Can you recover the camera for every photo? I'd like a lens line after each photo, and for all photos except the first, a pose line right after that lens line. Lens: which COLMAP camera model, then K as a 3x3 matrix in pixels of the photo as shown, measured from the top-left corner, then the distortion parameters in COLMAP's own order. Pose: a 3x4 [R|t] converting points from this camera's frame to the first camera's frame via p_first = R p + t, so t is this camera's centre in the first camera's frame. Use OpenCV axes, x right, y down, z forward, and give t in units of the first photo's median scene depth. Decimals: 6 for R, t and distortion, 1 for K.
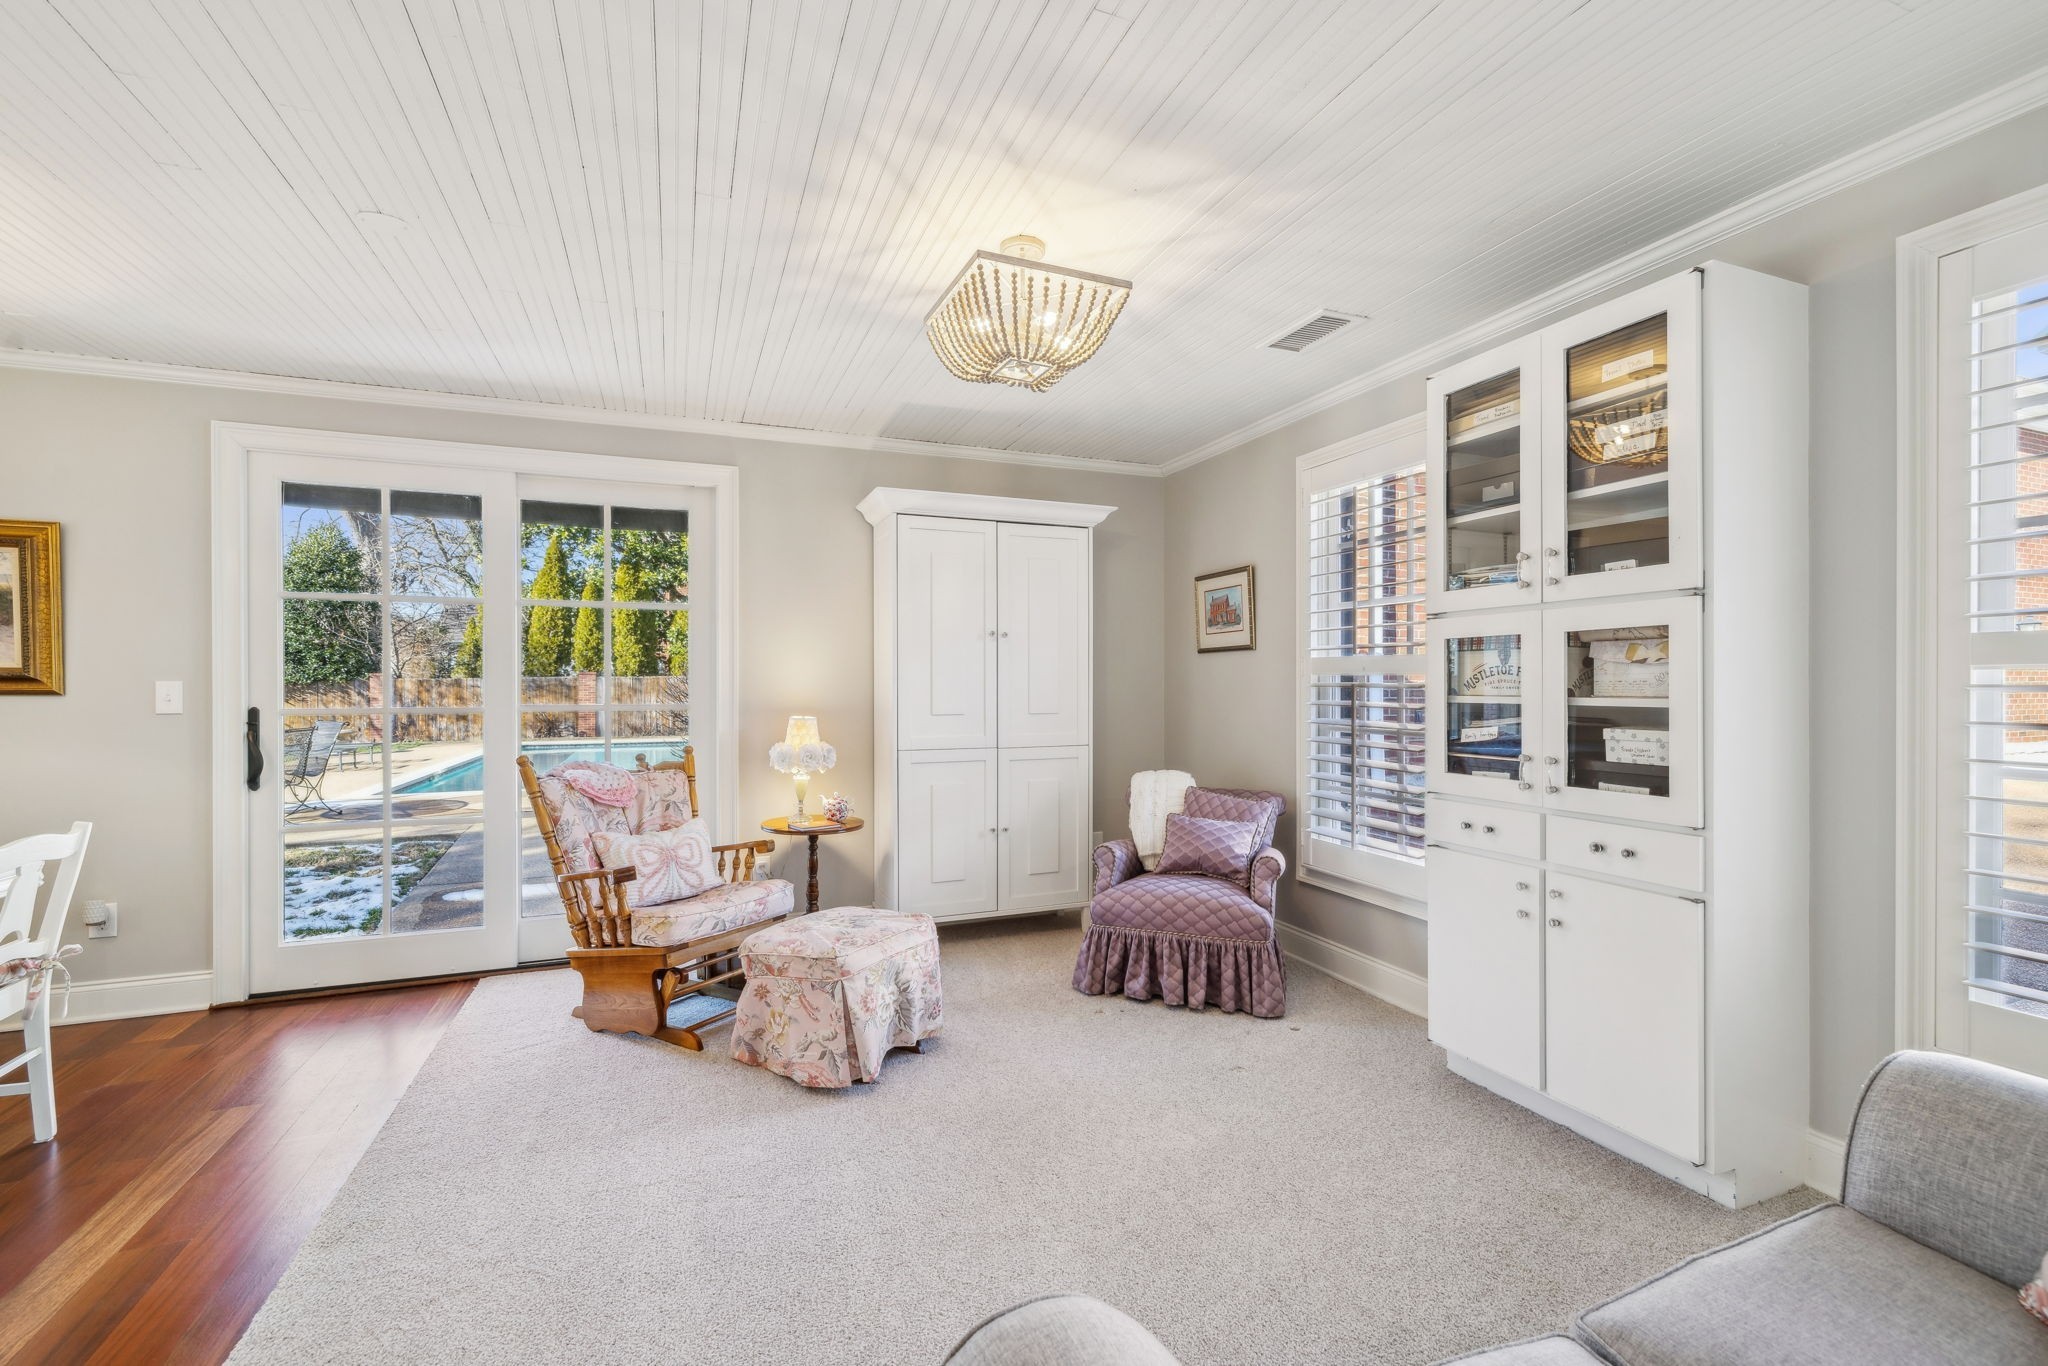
lens RADIAL K [[882.4, 0, 1026.7], [0, 882.4, 676.7], [0, 0, 1]] dist [0.002069, 0.000665]
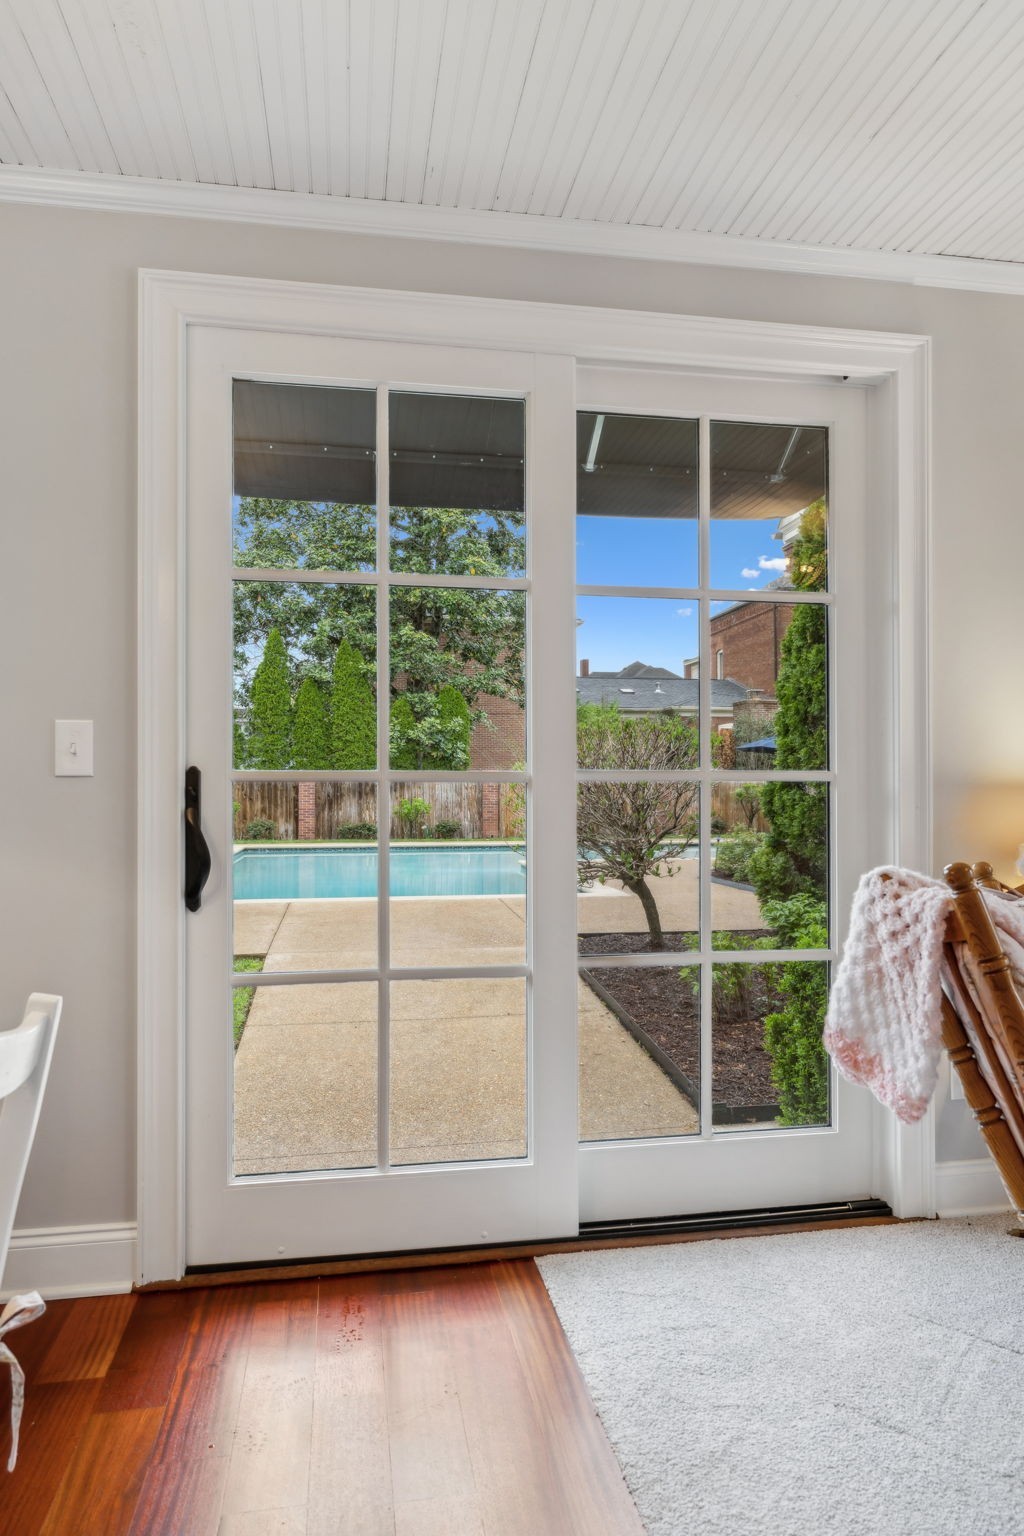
lens RADIAL K [[966.0, 0, 512.0], [0, 966.0, 768.0], [0, 0, 1]] dist [0.003184, 0.001266]
pose [[0.975888, -0.007569, -0.218141, -0.545866], [0.004845, 0.999903, -0.013021, 0.045943], [0.218218, 0.011650, 0.975830, 0.439357]]
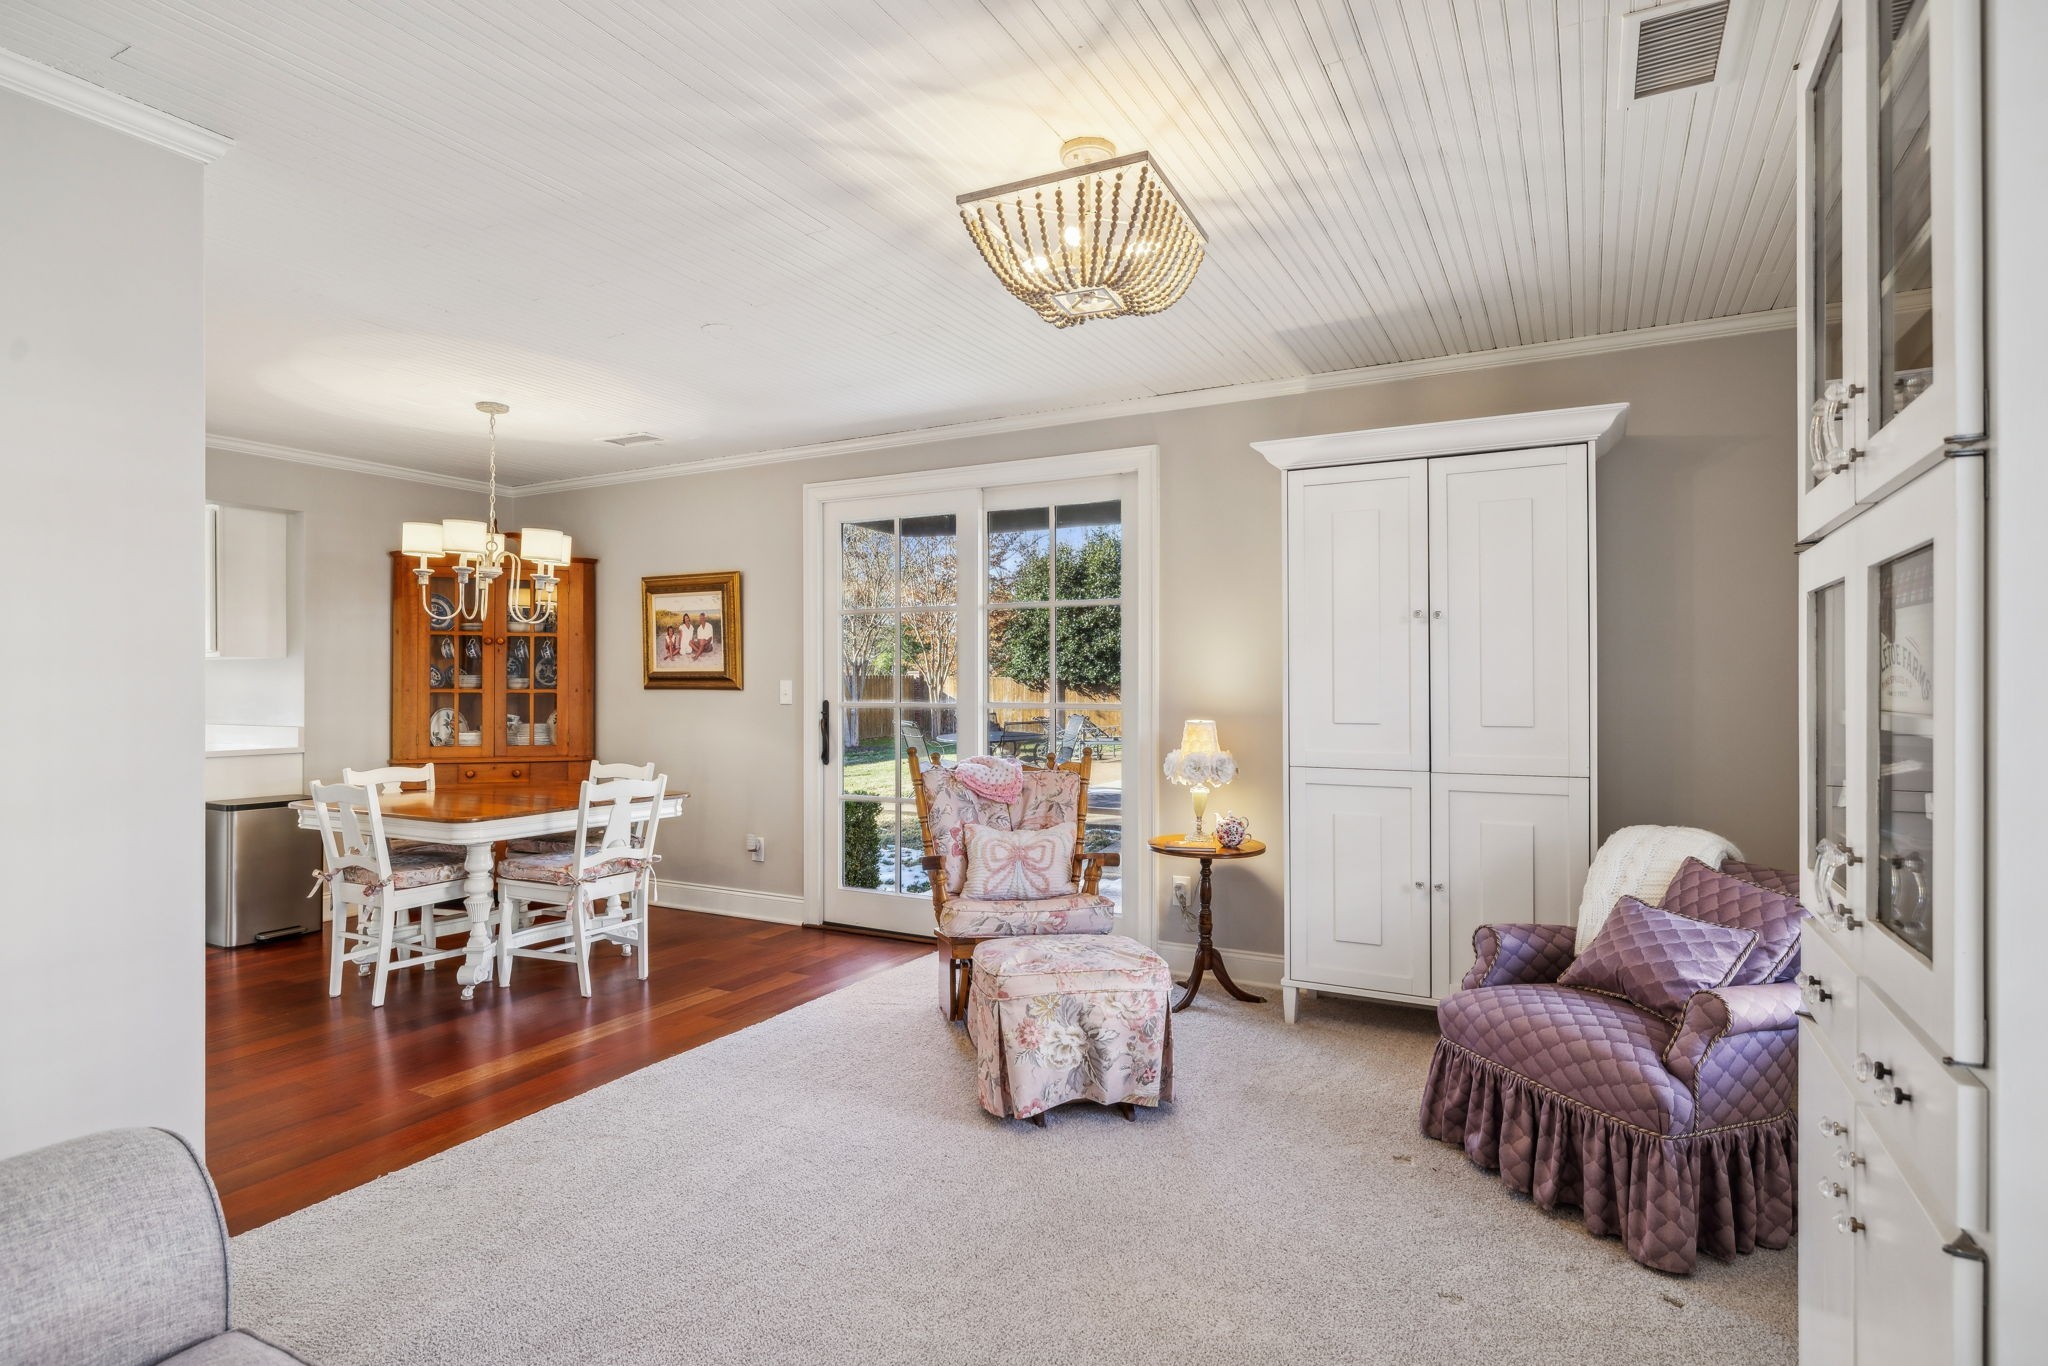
lens RADIAL K [[1057.3, 0, 1018.5], [0, 1057.3, 672.4], [0, 0, 1]] dist [-0.001250, 0.000880]
pose [[0.638668, -0.006142, -0.769458, 0.509524], [0.005433, 0.999979, -0.003473, 0.000644], [0.769463, -0.001962, 0.638688, 0.232600]]
